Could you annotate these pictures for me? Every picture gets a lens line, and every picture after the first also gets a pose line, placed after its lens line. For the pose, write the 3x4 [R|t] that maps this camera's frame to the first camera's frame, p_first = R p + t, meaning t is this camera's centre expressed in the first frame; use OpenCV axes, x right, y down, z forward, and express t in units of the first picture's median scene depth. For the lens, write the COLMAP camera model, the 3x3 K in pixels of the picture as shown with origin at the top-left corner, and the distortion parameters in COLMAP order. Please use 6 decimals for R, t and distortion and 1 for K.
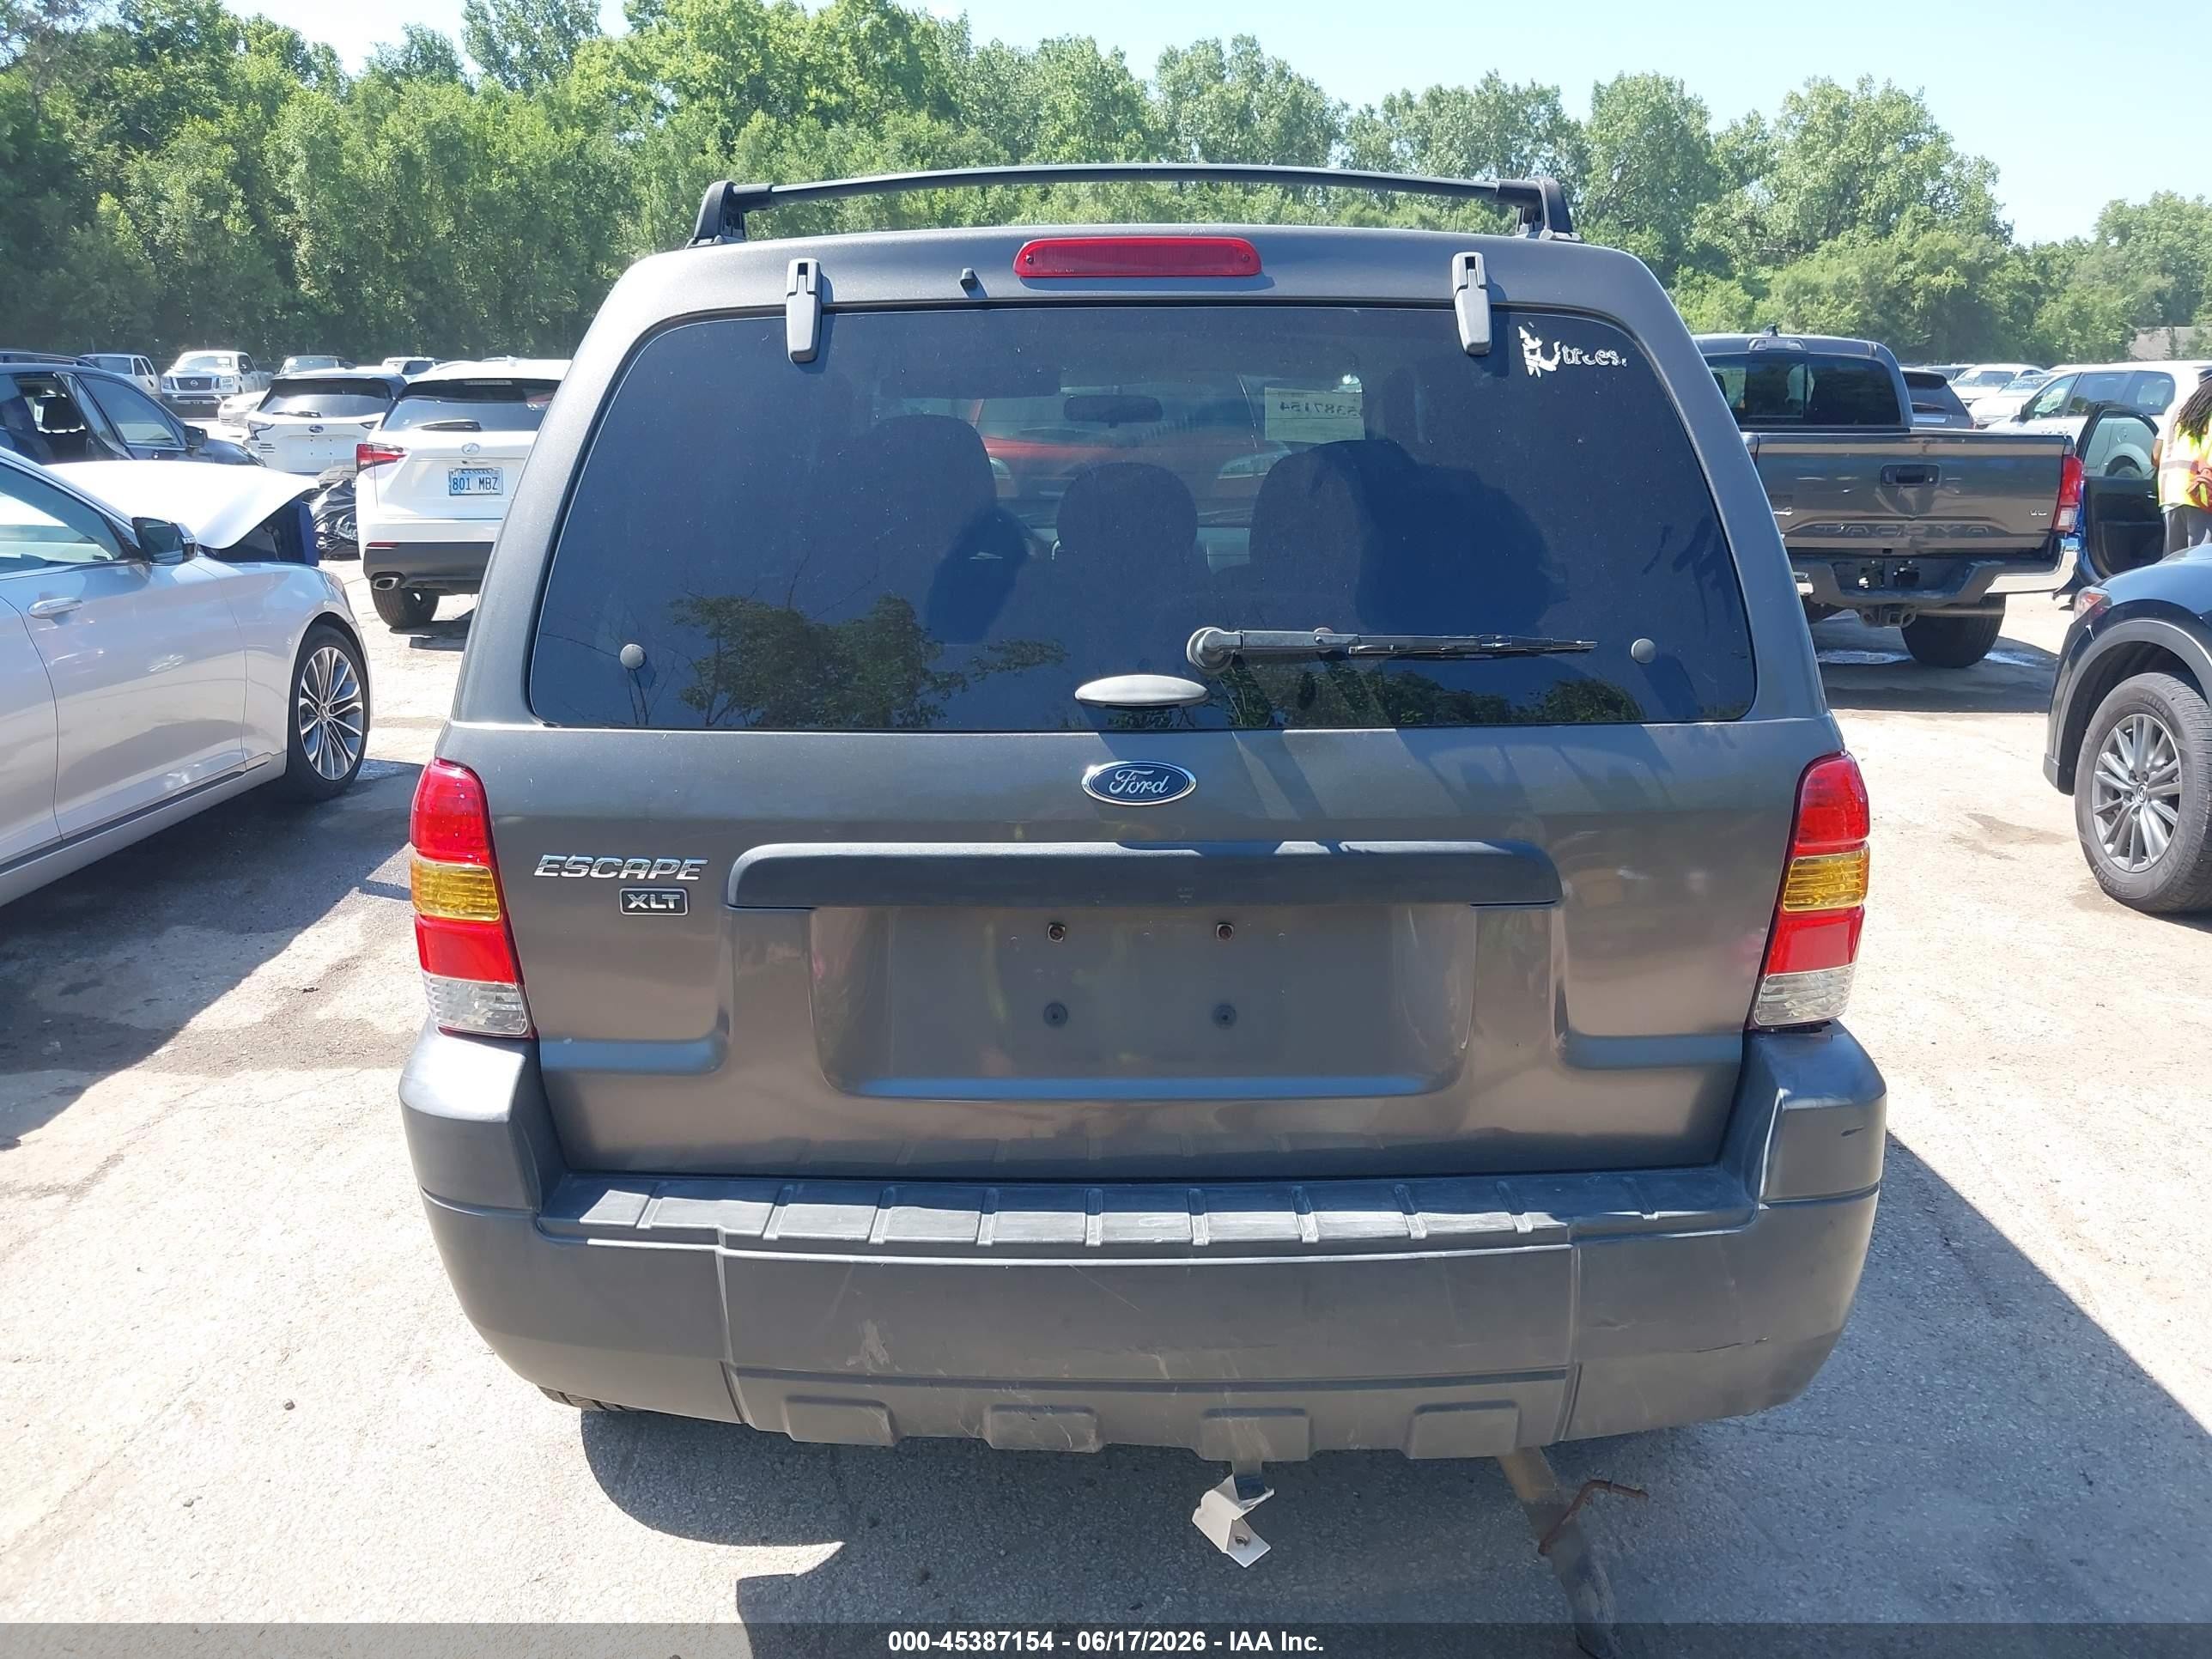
lens RADIAL K [[1722.5, 0, 1106.0], [0, 1722.5, 829.5], [0, 0, 1]] dist [-0.005838, 0.009182]
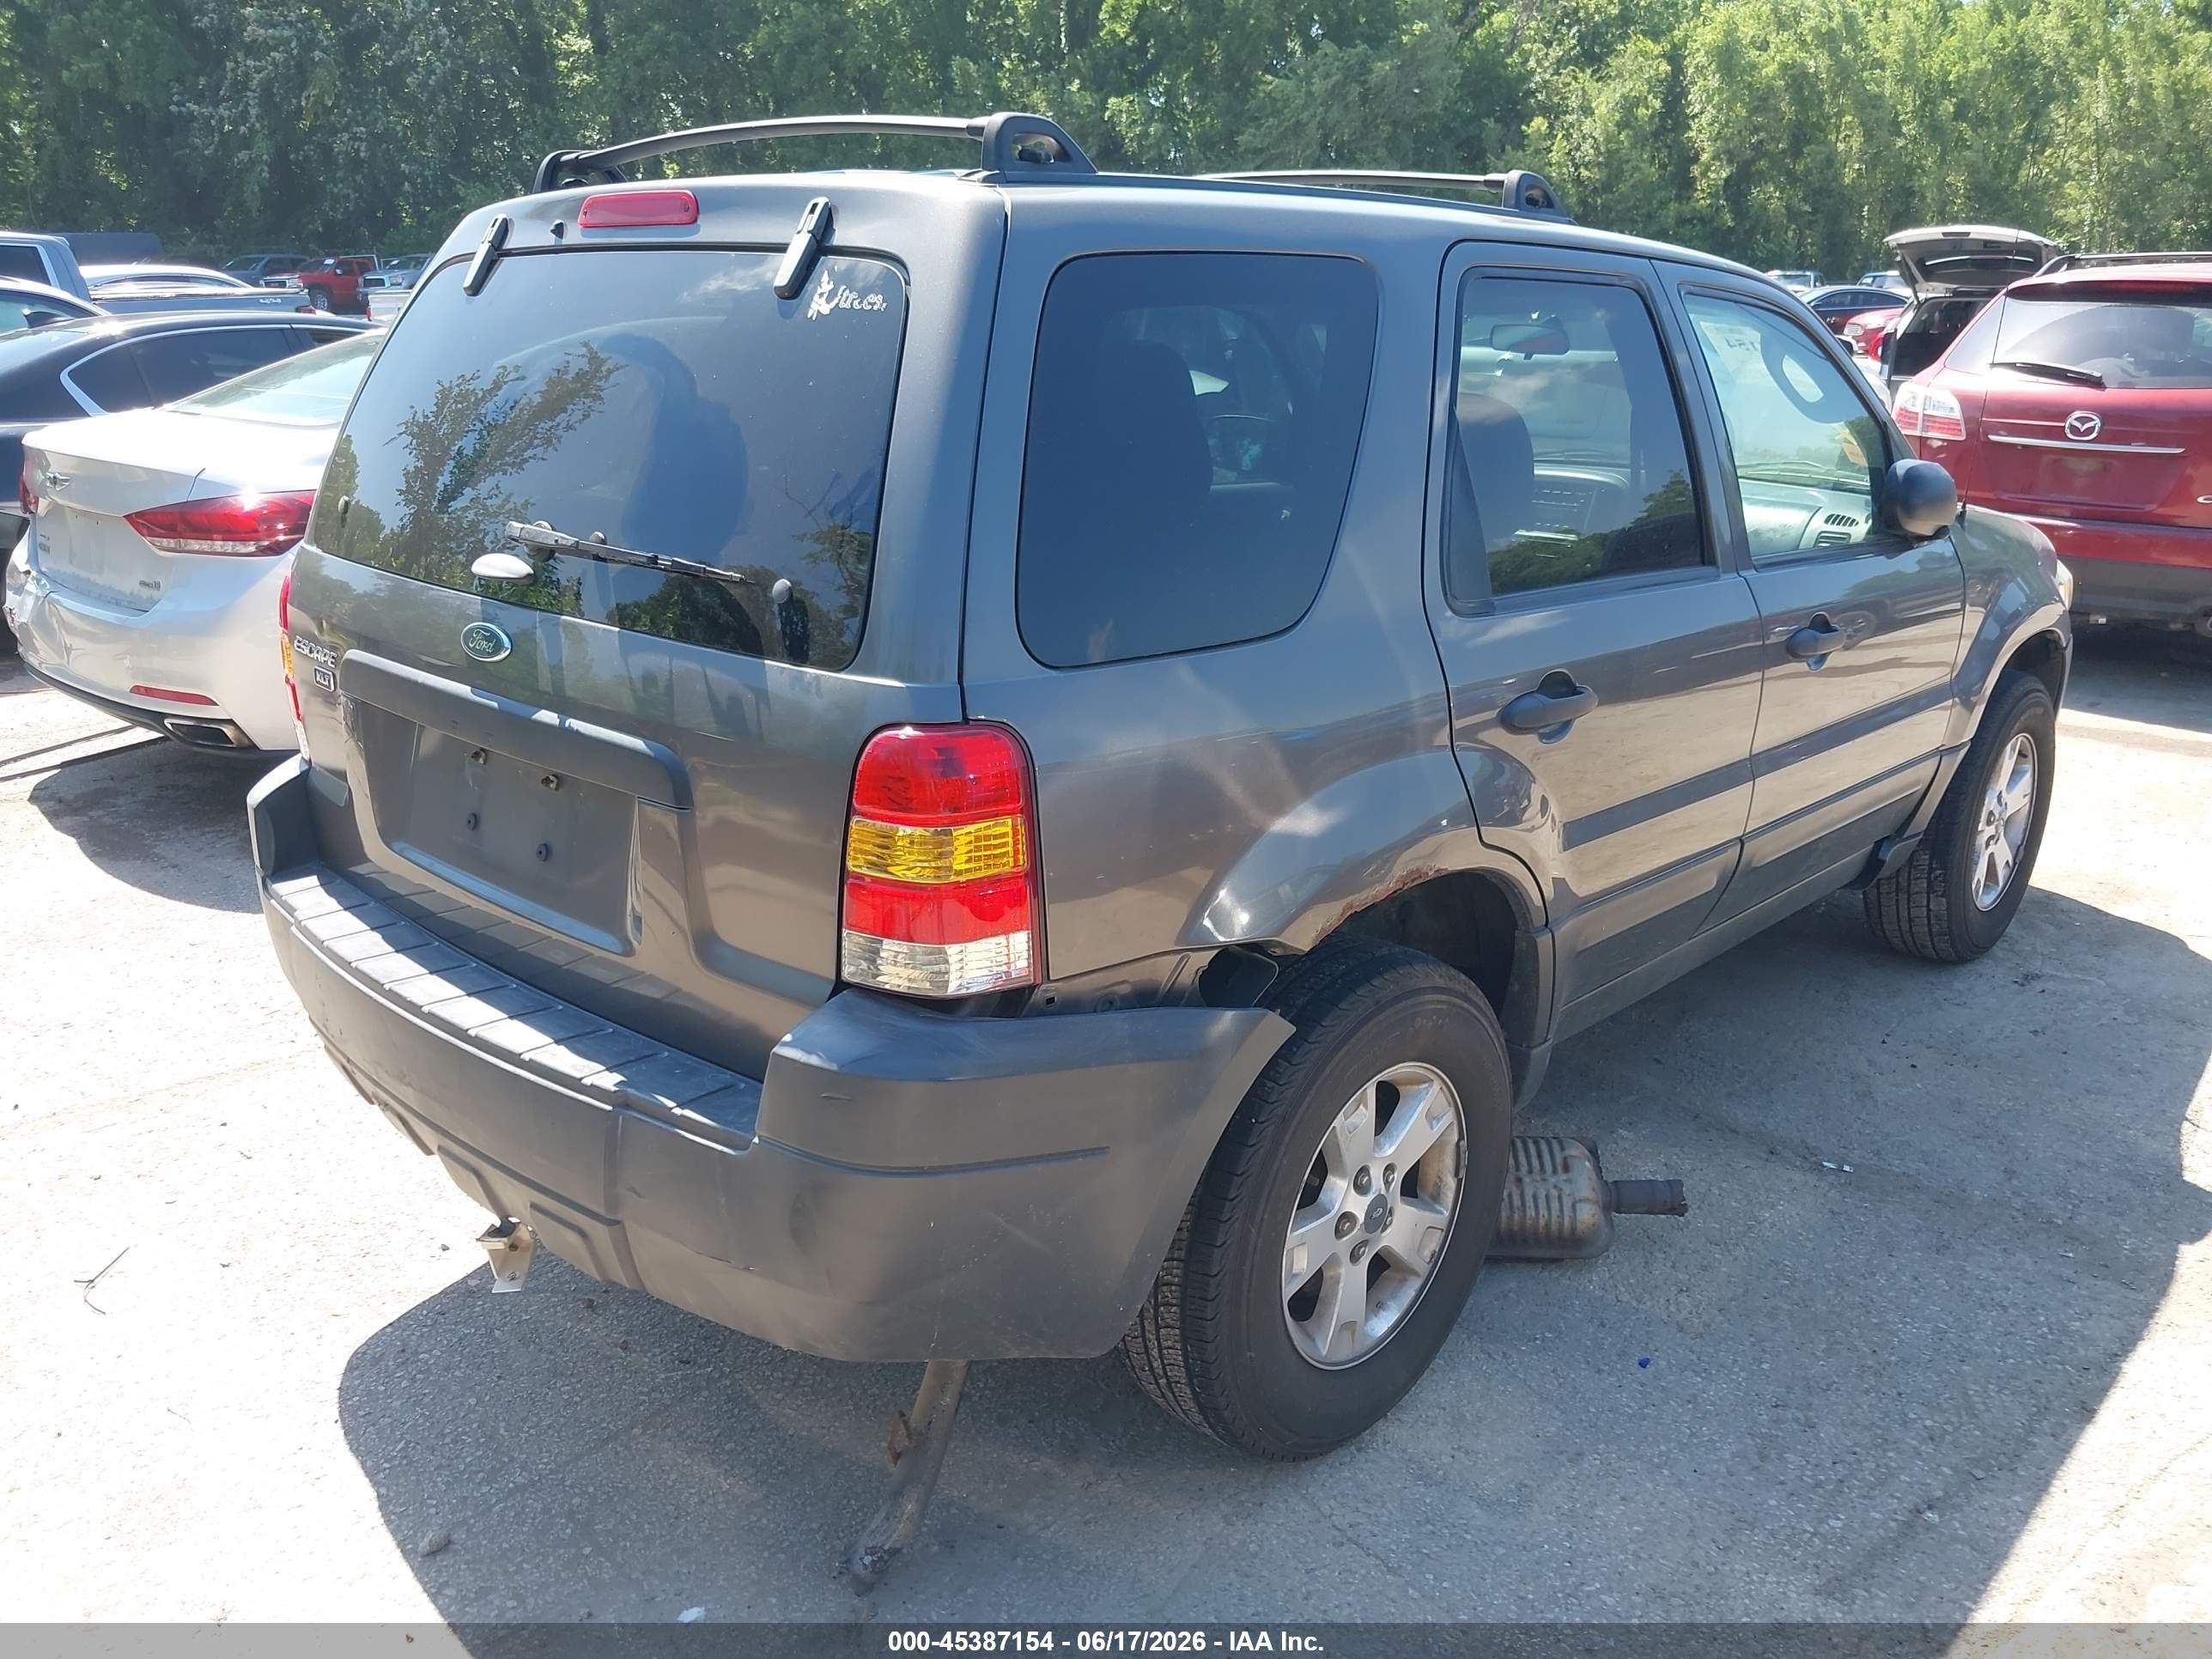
lens RADIAL K [[1722.5, 0, 1106.0], [0, 1722.5, 829.5], [0, 0, 1]] dist [-0.005838, 0.009182]
pose [[0.721622, 0.215723, -0.657819, 1.126336], [-0.183358, 0.975833, 0.118870, -0.118345], [0.667564, 0.034838, 0.743737, 0.355115]]
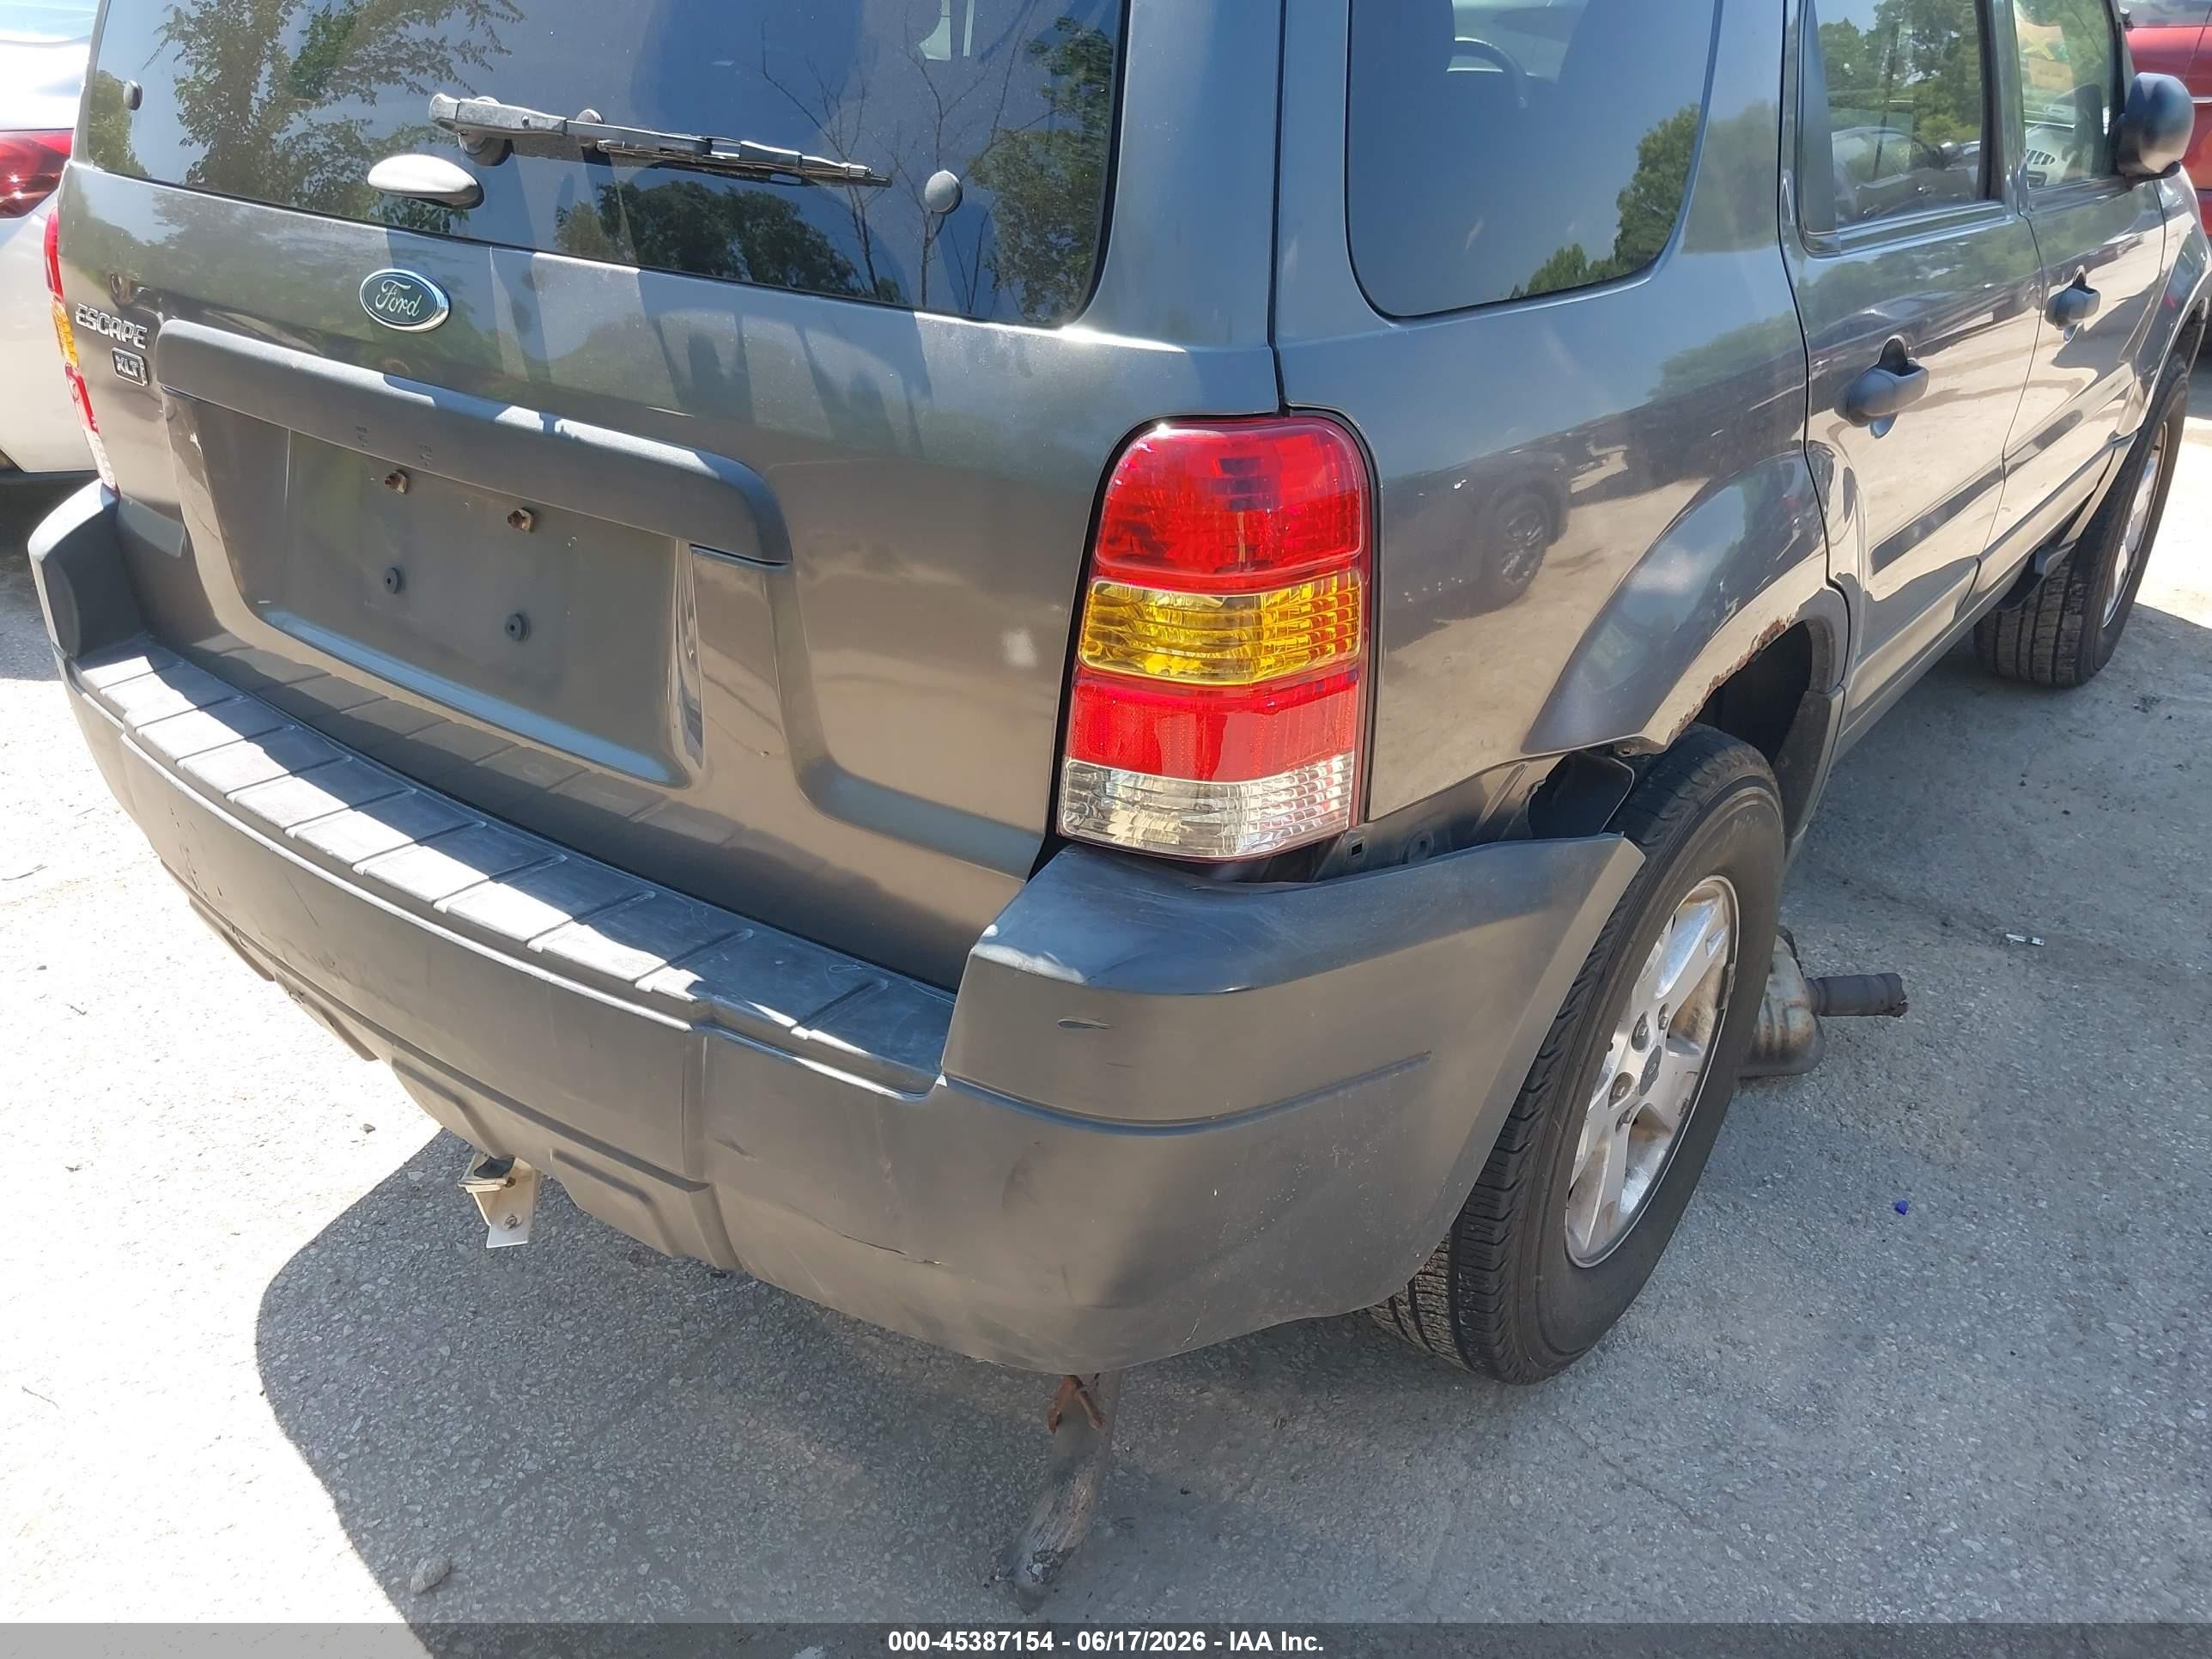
lens RADIAL K [[1722.5, 0, 1106.0], [0, 1722.5, 829.5], [0, 0, 1]] dist [-0.005838, 0.009182]
pose [[0.787648, 0.296767, -0.539944, 0.730023], [-0.176152, 0.948241, 0.264214, -0.058545], [0.590407, -0.112996, 0.799157, 0.499301]]
